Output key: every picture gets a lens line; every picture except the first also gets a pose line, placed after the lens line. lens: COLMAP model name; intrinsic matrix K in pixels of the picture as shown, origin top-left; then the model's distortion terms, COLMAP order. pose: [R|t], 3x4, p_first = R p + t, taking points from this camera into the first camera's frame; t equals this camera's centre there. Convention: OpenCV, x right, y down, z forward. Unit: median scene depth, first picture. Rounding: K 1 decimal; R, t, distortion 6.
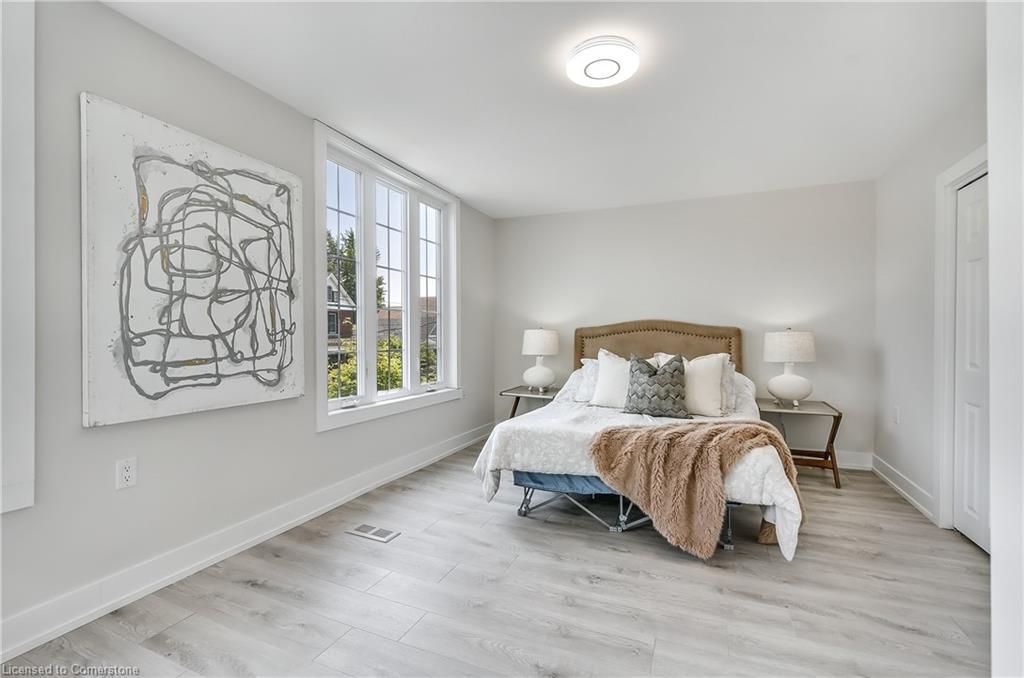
lens RADIAL K [[461.4, 0, 510.0], [0, 461.4, 338.5], [0, 0, 1]] dist [-0.003095, 0.000152]
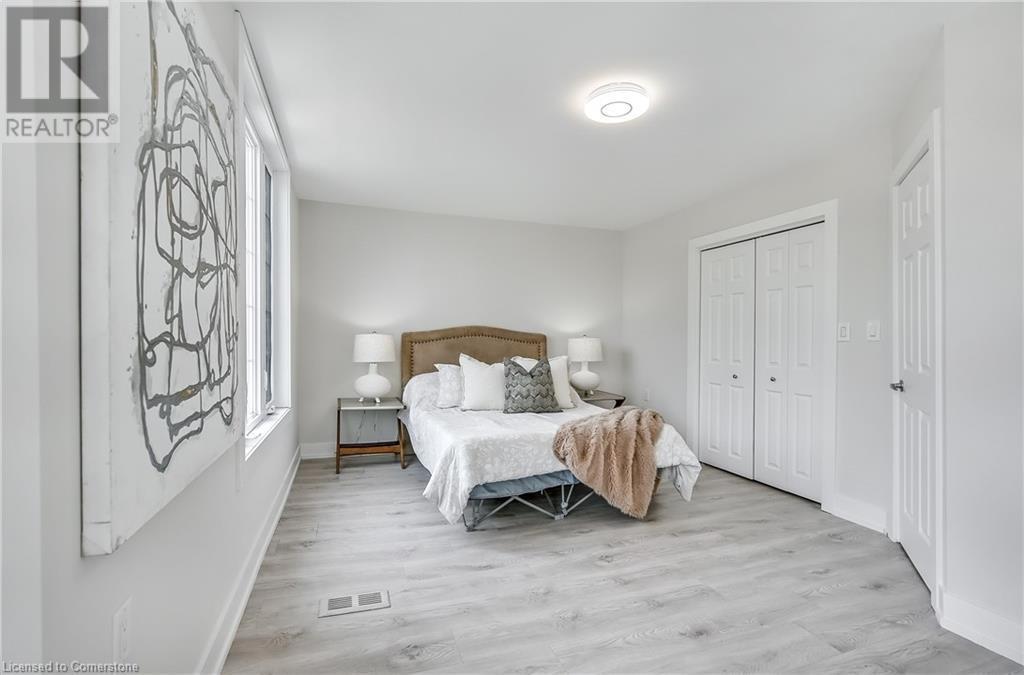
lens RADIAL K [[461.1, 0, 507.8], [0, 461.1, 342.2], [0, 0, 1]] dist [-0.002118, -0.000274]
pose [[0.733913, -0.001086, 0.679243, -0.617700], [0.000112, 0.999999, 0.001478, -0.007365], [-0.679244, -0.001009, 0.733912, 0.274426]]
